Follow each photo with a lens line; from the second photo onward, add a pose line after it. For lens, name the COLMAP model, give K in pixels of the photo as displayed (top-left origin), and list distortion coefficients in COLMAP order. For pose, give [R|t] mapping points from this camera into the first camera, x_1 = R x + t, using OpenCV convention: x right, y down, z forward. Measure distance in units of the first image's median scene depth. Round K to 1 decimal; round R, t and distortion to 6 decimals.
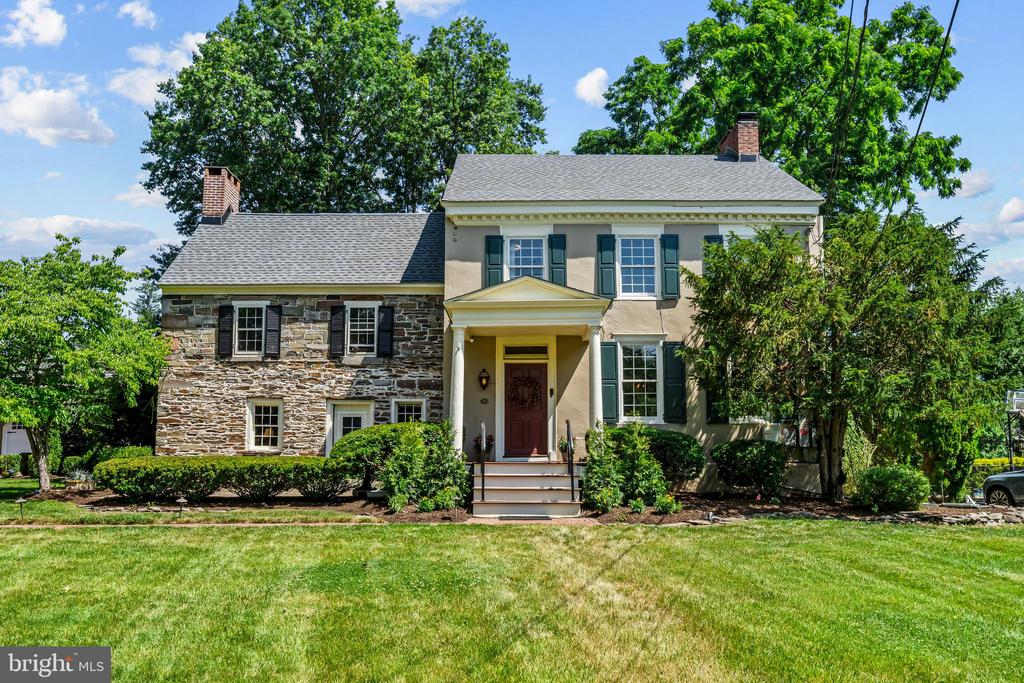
lens RADIAL K [[910.1, 0, 499.5], [0, 910.1, 378.9], [0, 0, 1]] dist [-0.000625, 0.001031]
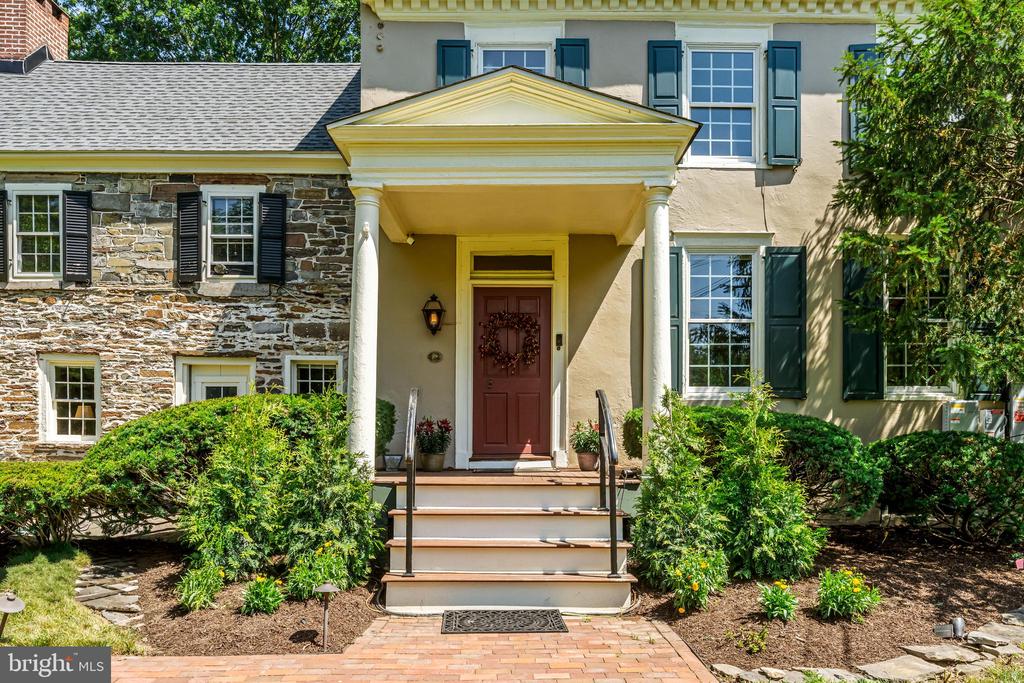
lens RADIAL K [[779.5, 0, 522.8], [0, 779.5, 455.9], [0, 0, 1]] dist [0.001006, -0.001767]
pose [[0.999488, 0.001373, 0.031982, 0.020356], [-0.005258, 0.992553, 0.121698, 0.025994], [-0.031577, -0.121804, 0.992052, 0.523262]]
